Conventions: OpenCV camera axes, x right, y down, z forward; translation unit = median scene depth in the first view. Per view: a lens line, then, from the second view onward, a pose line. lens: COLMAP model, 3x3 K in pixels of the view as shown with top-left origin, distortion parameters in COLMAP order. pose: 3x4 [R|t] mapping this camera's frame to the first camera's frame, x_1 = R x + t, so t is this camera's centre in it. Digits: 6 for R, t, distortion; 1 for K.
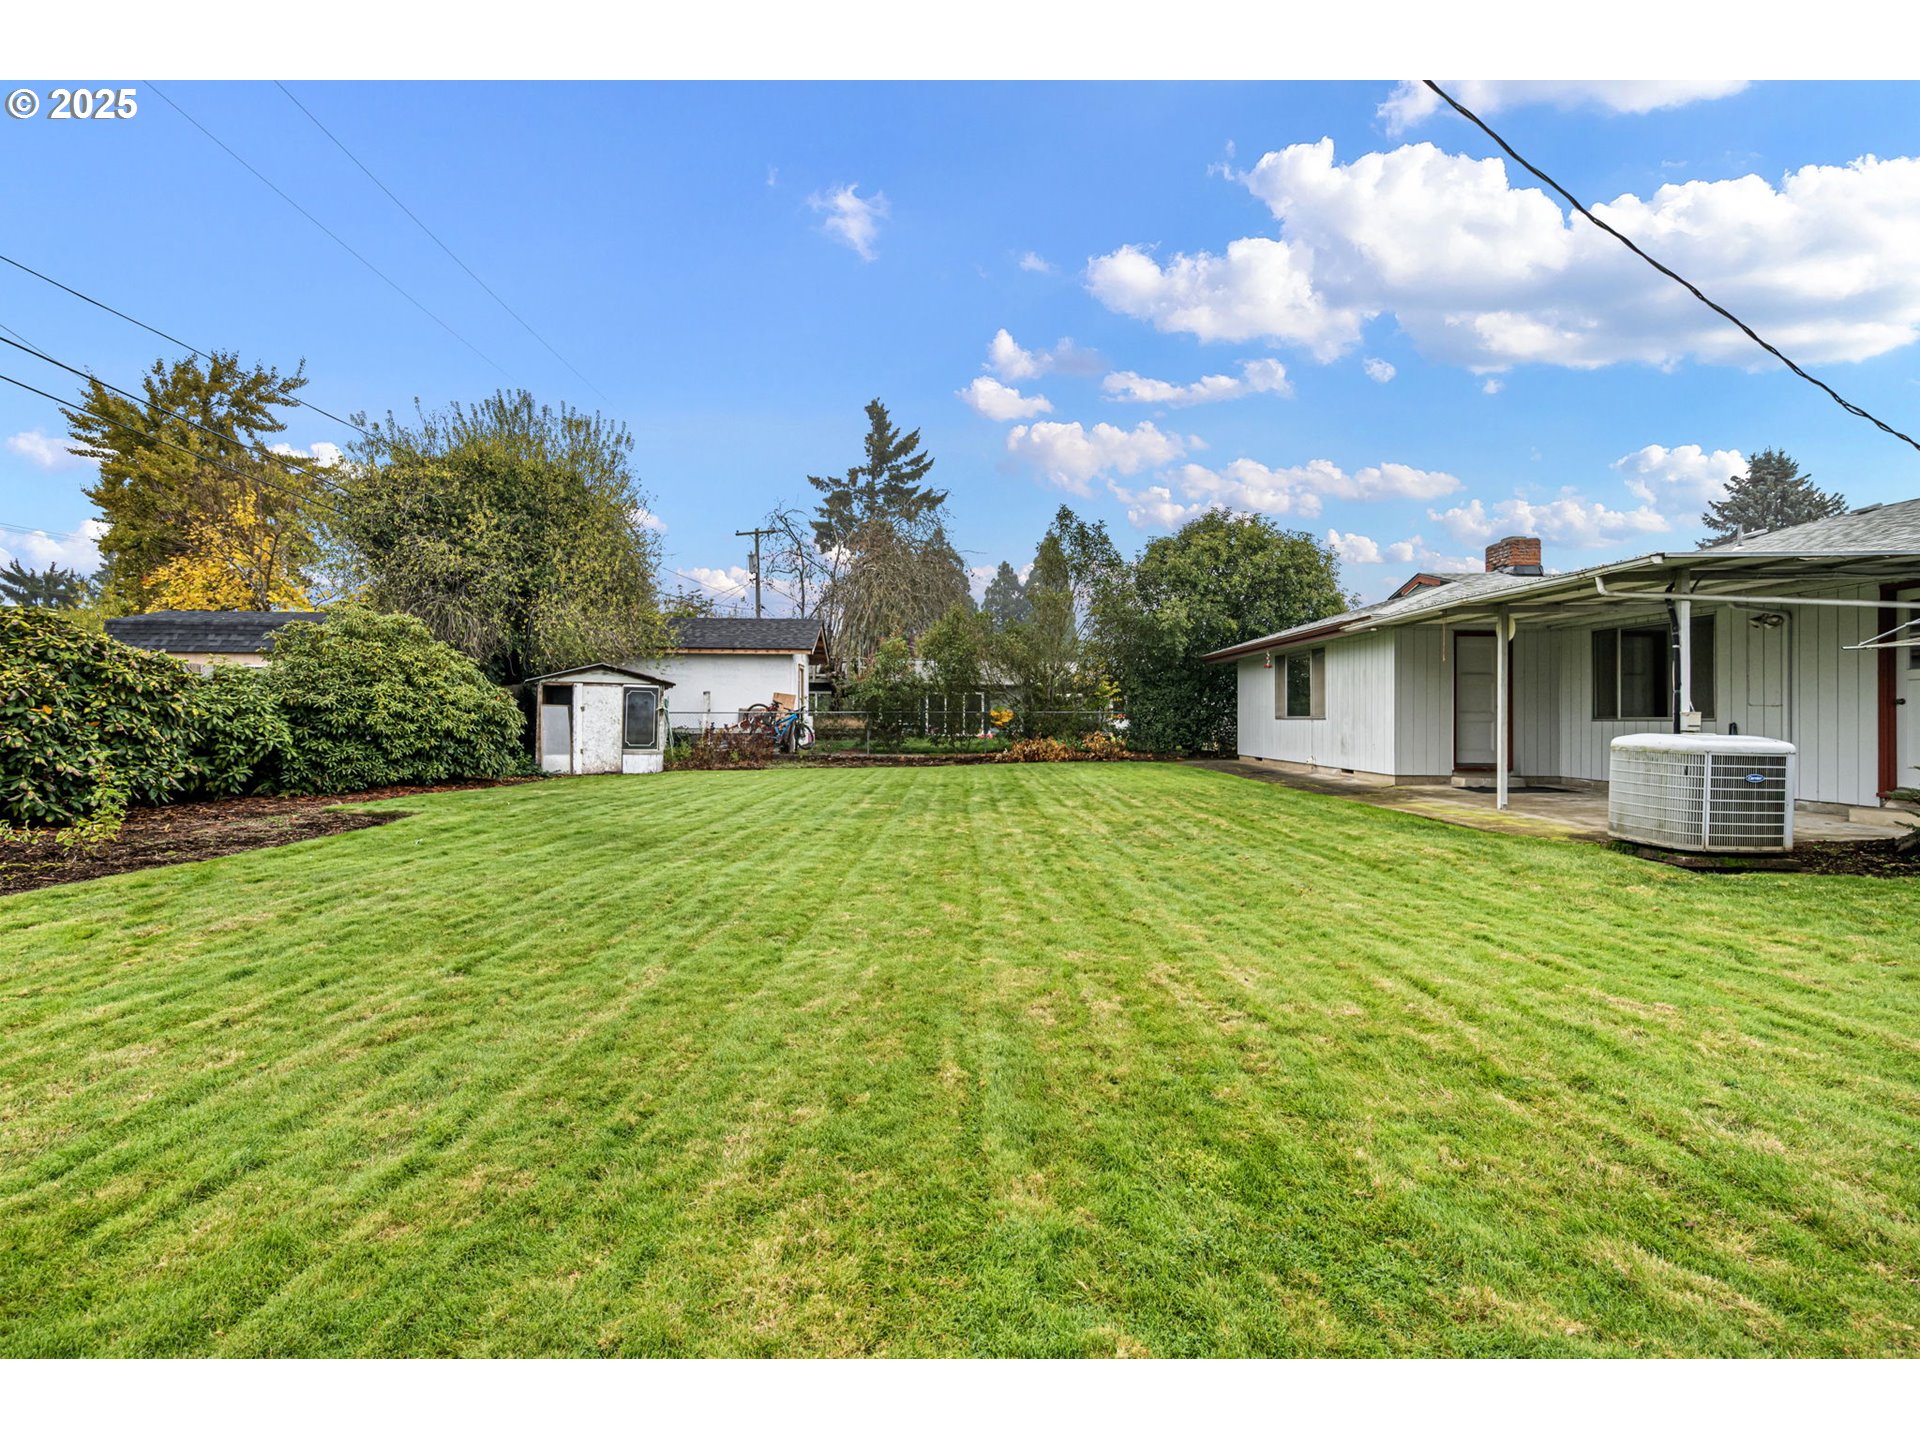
lens RADIAL K [[848.4, 0, 957.5], [0, 848.4, 719.8], [0, 0, 1]] dist [-0.001138, 0.000274]
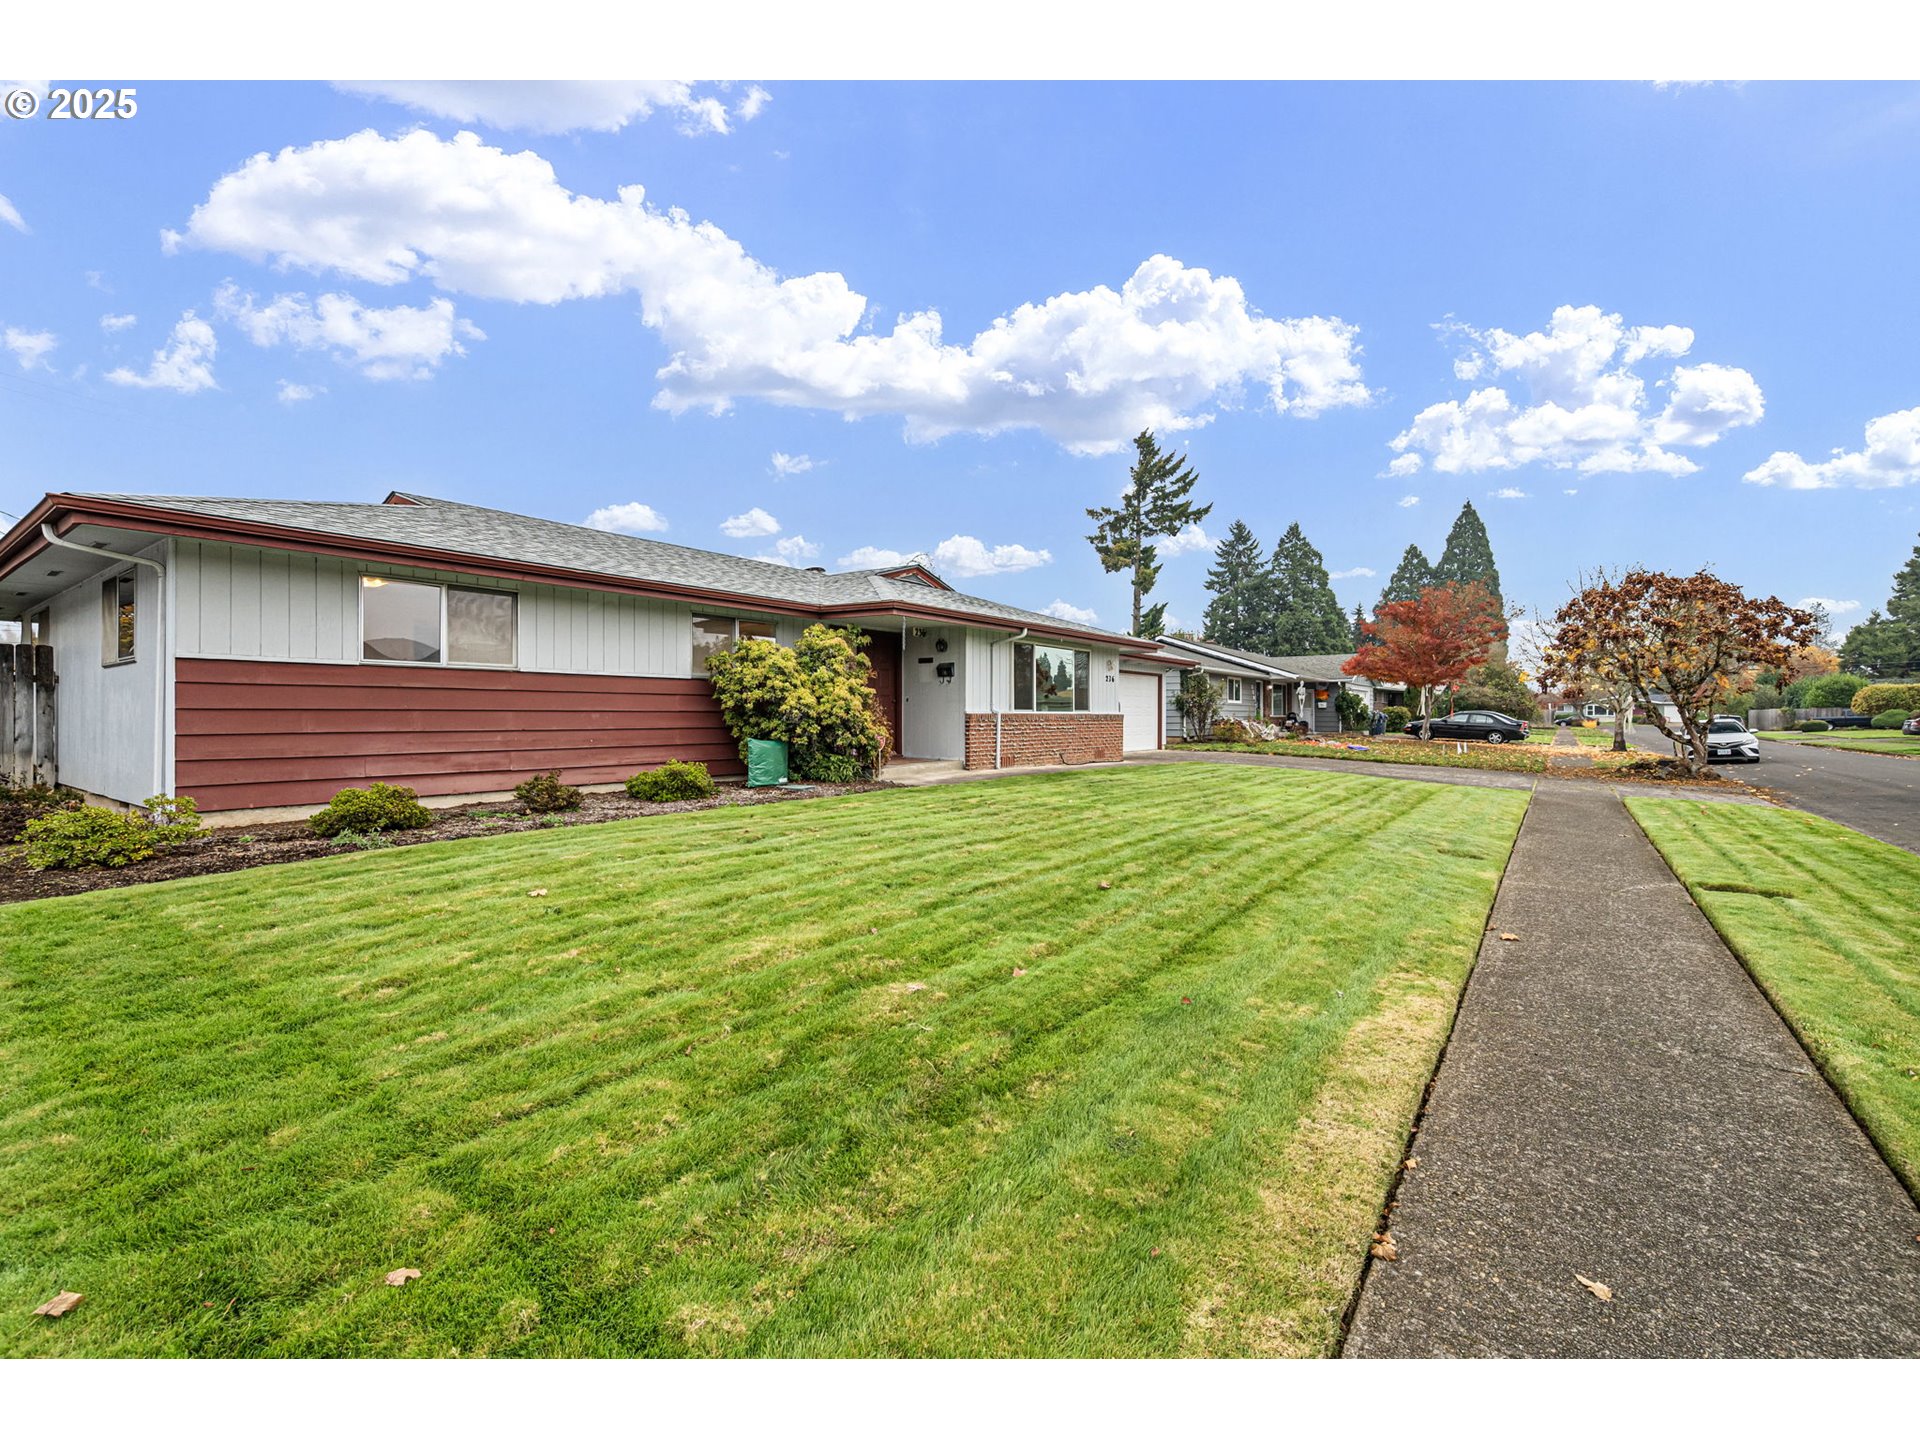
lens RADIAL K [[848.4, 0, 959.8], [0, 848.4, 724.2], [0, 0, 1]] dist [-0.001138, 0.000274]
pose [[0.816812, -0.017127, -0.576650, 0.343570], [0.014447, 0.999853, -0.009232, 0.016612], [0.576724, -0.000790, 0.816939, -0.055367]]
